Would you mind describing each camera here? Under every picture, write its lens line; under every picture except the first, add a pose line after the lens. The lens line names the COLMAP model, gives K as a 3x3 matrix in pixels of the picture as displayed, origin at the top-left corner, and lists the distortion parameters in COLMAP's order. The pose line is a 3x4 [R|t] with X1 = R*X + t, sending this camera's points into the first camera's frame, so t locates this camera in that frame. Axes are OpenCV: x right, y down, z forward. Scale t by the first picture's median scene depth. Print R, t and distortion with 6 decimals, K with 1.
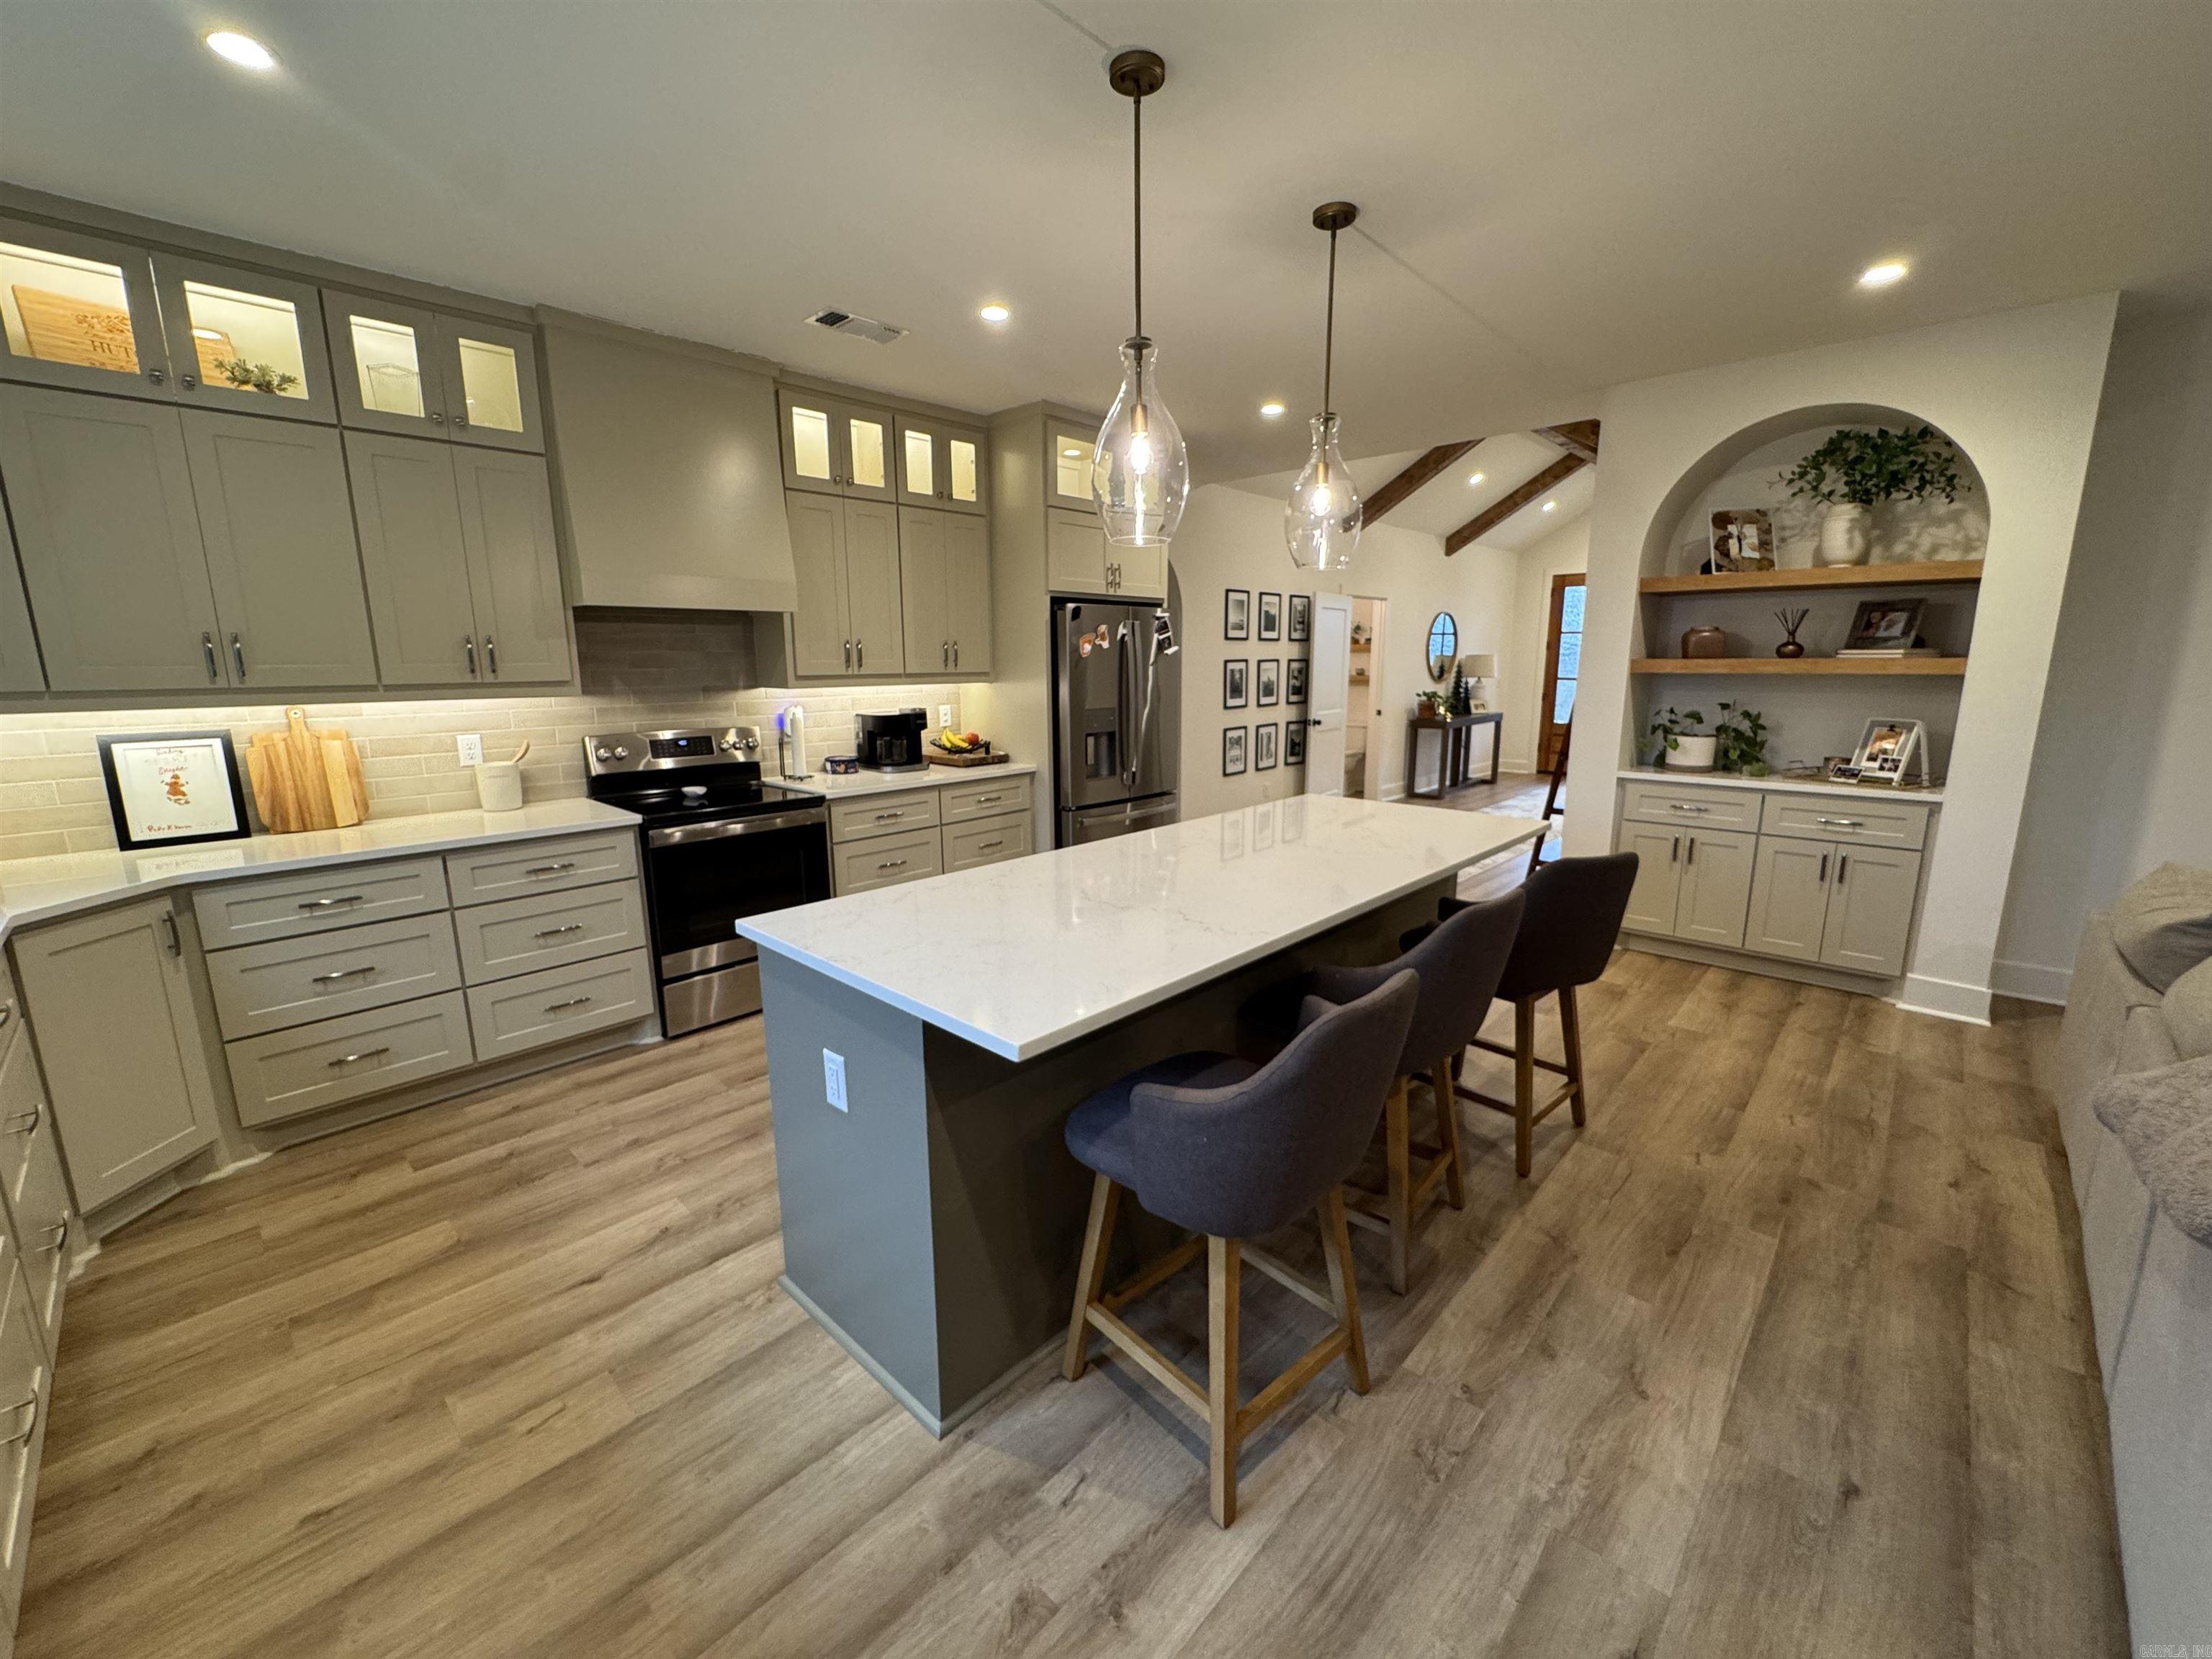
lens RADIAL K [[887.9, 0, 1104.9], [0, 887.9, 826.5], [0, 0, 1]] dist [-0.002641, -0.000414]
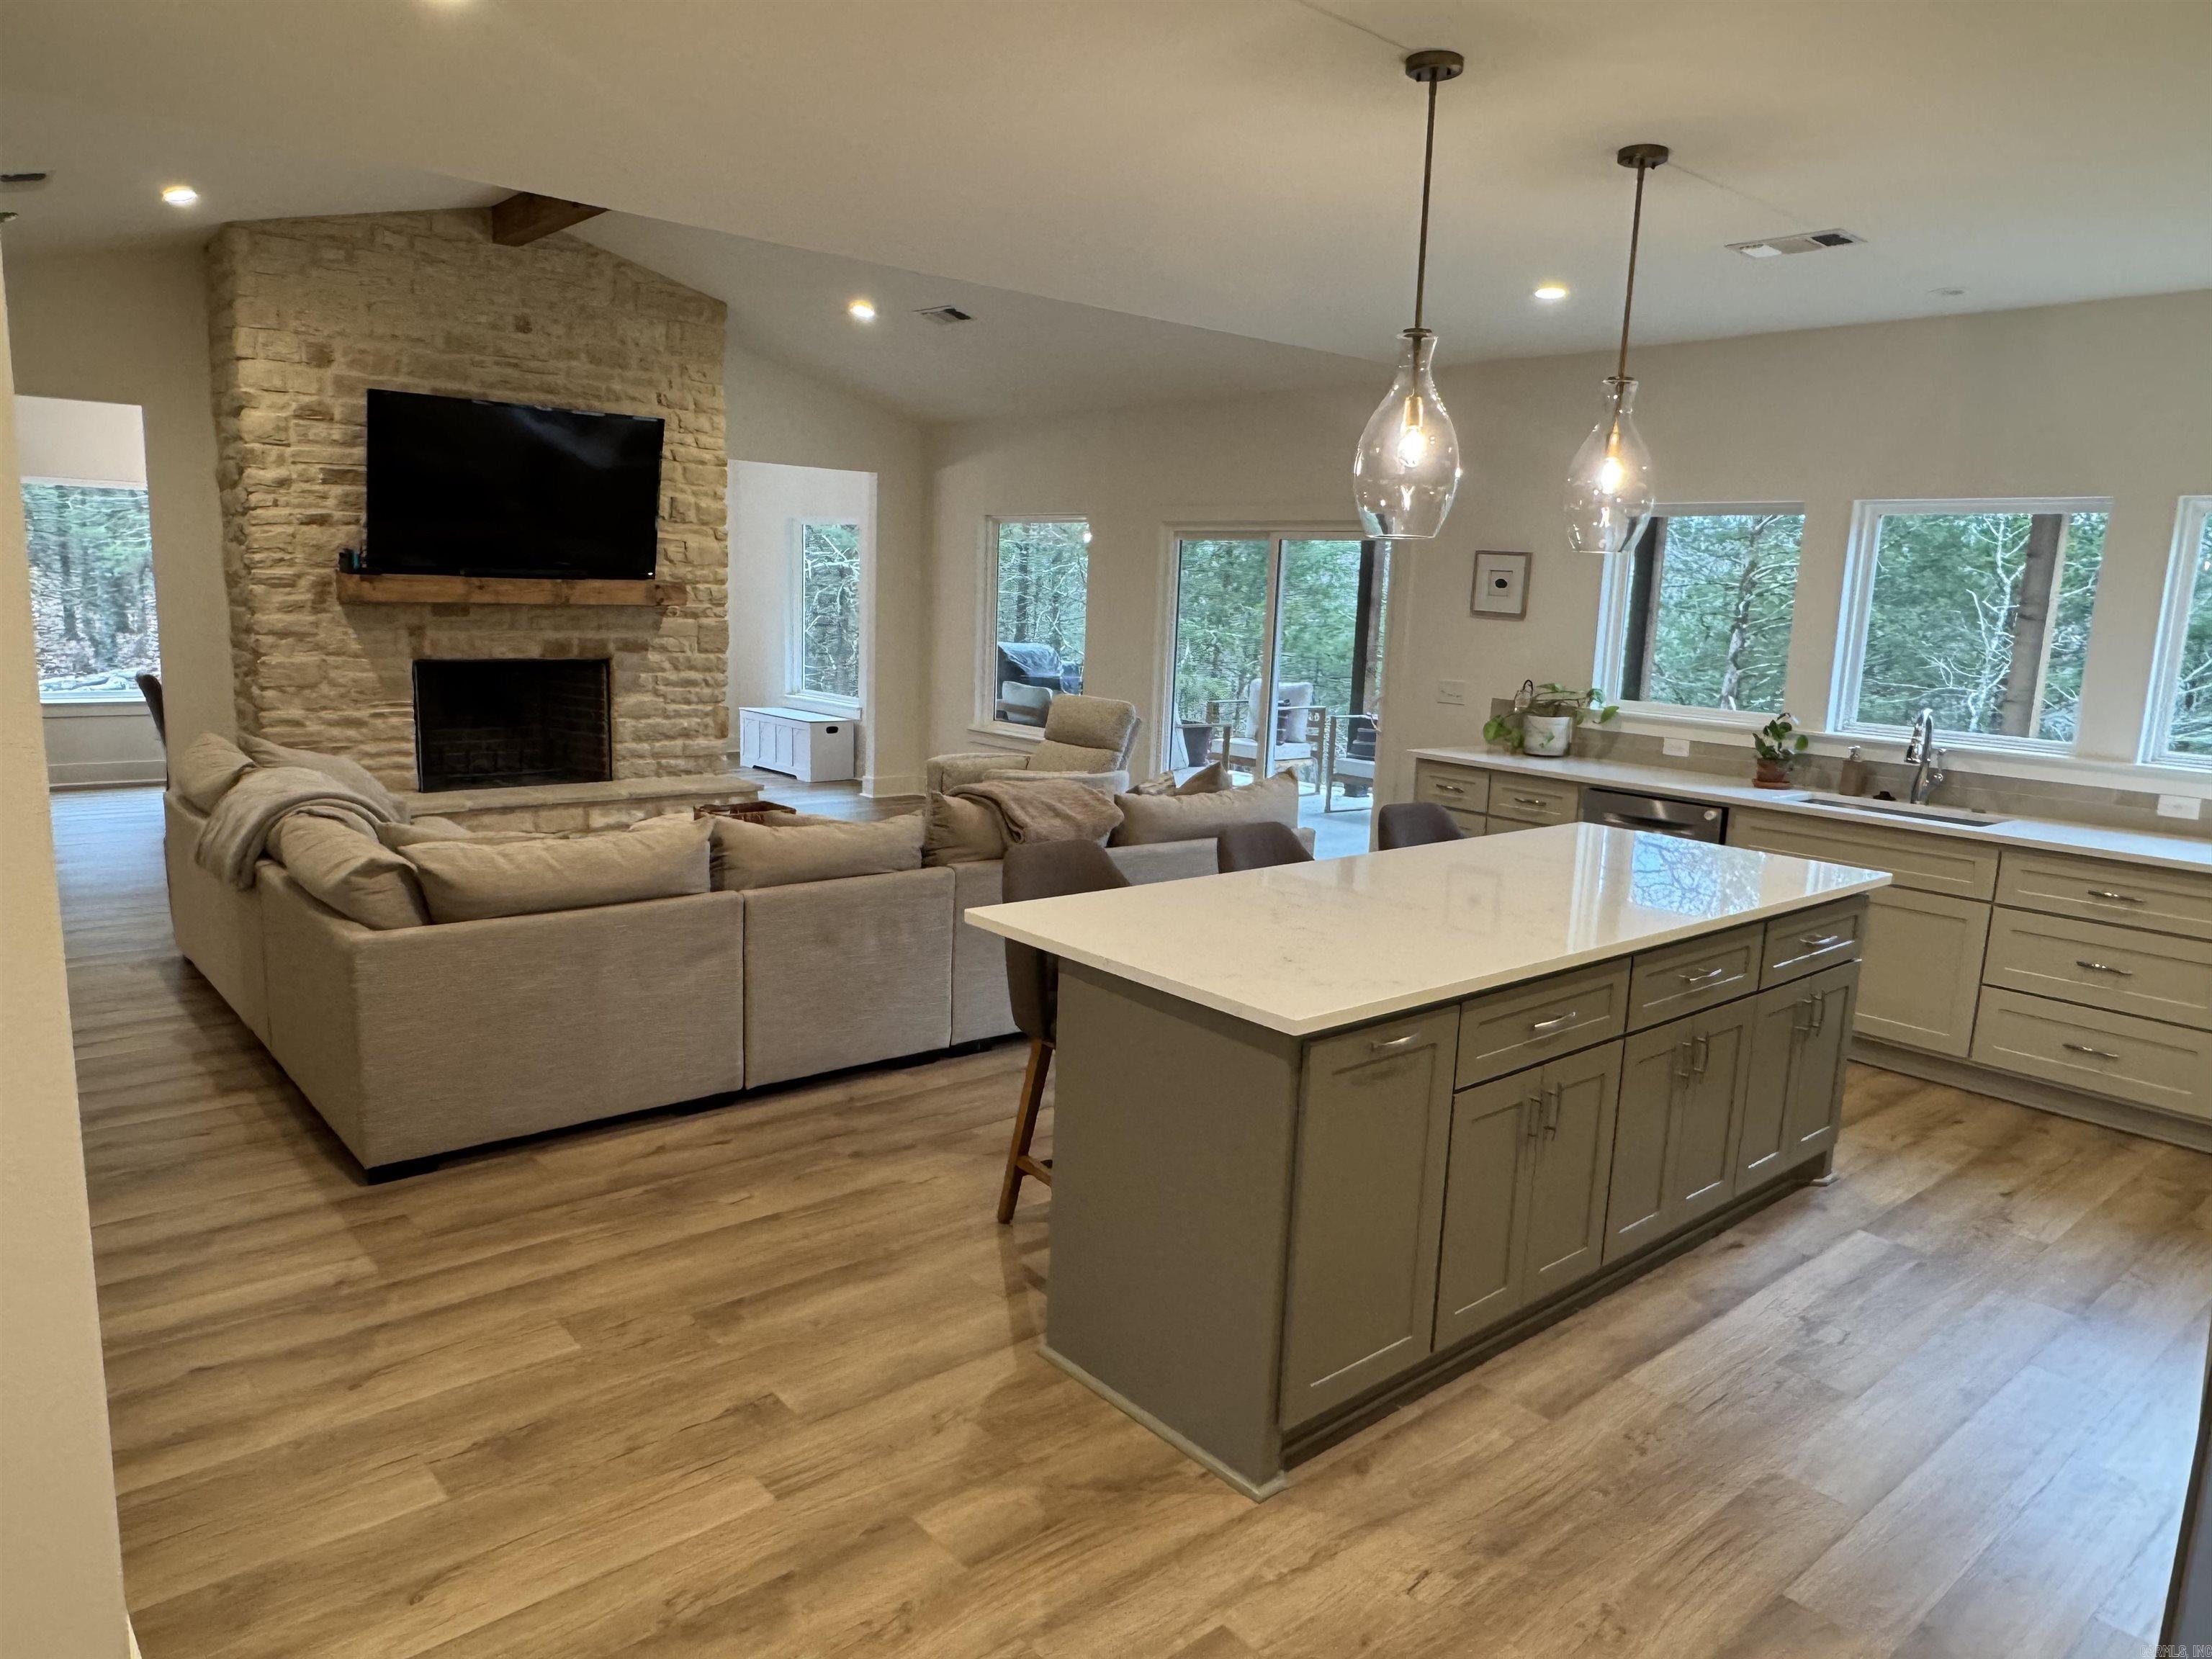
lens RADIAL K [[1456.8, 0, 1106.9], [0, 1456.8, 837.3], [0, 0, 1]] dist [0.001447, -0.001197]
pose [[-0.994303, -0.048075, 0.095136, 0.240872], [-0.011449, 0.935522, 0.353084, -0.324663], [-0.105976, 0.349983, -0.930742, 1.502974]]
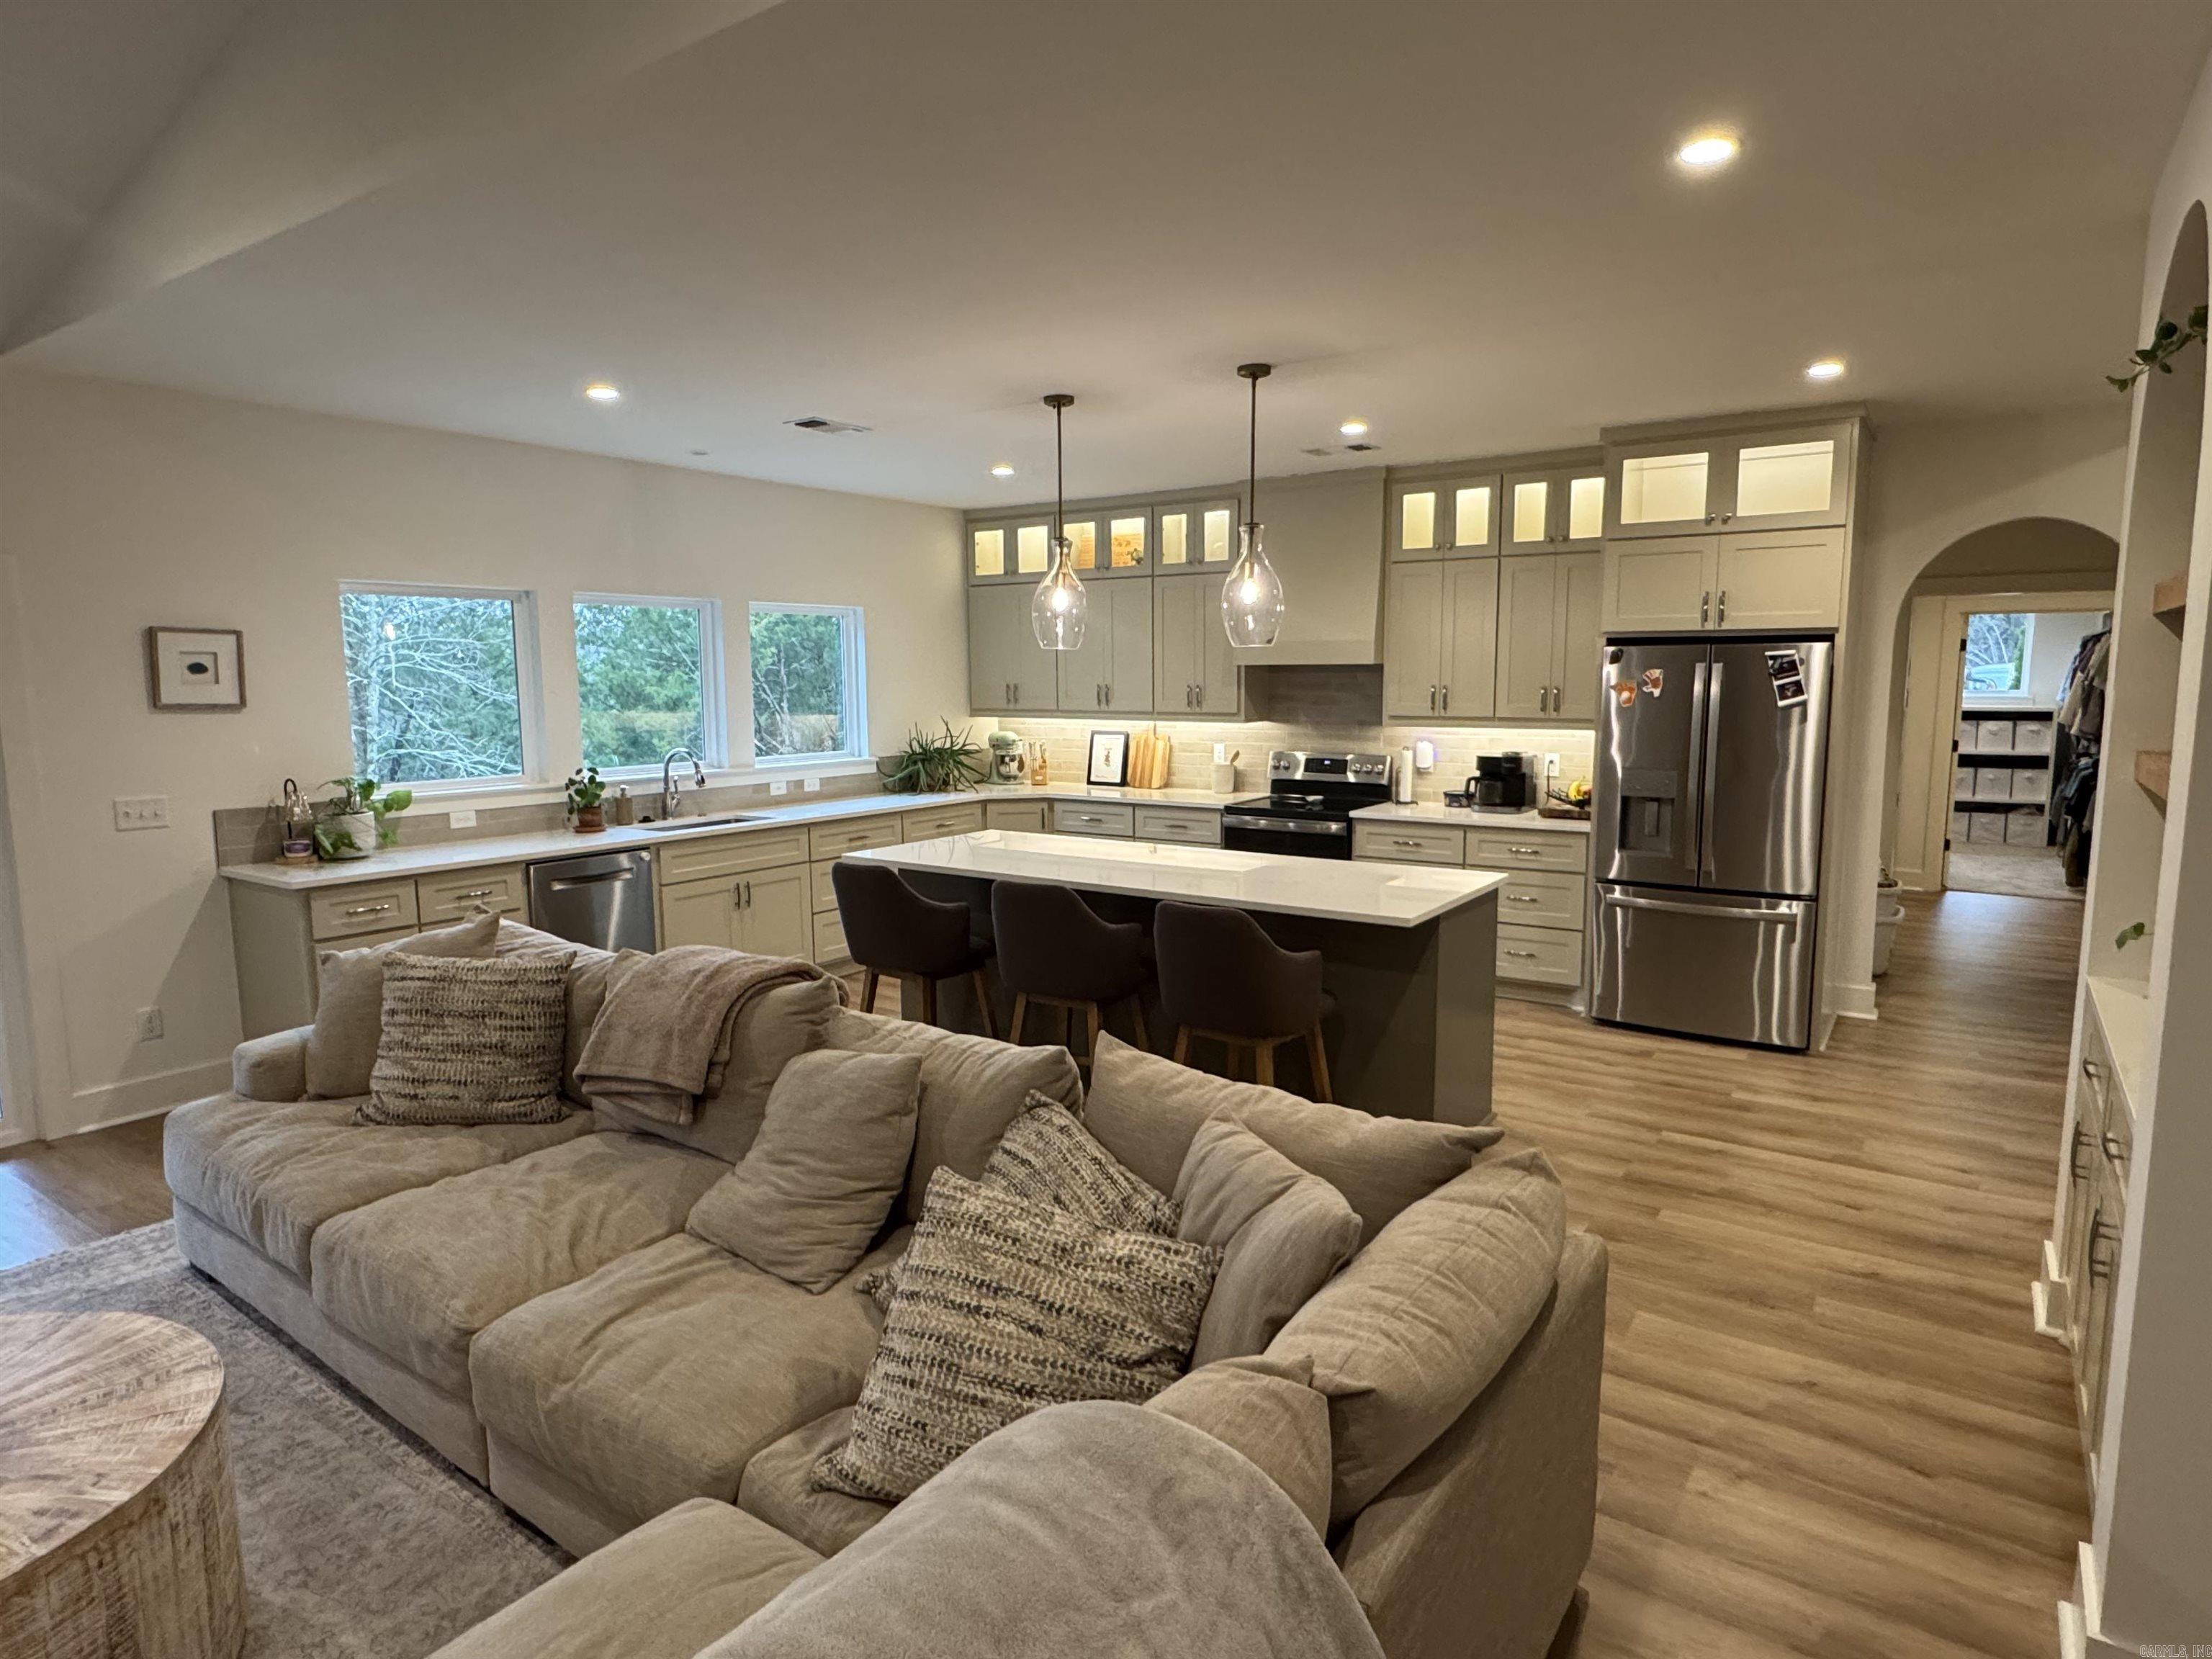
lens RADIAL K [[1252.5, 0, 1099.7], [0, 1252.5, 835.4], [0, 0, 1]] dist [0.000826, -0.003941]
pose [[0.146355, 0.134238, -0.980082, 1.287175], [-0.180966, 0.977664, 0.106883, -0.124820], [0.972539, 0.161718, 0.167379, 0.379187]]
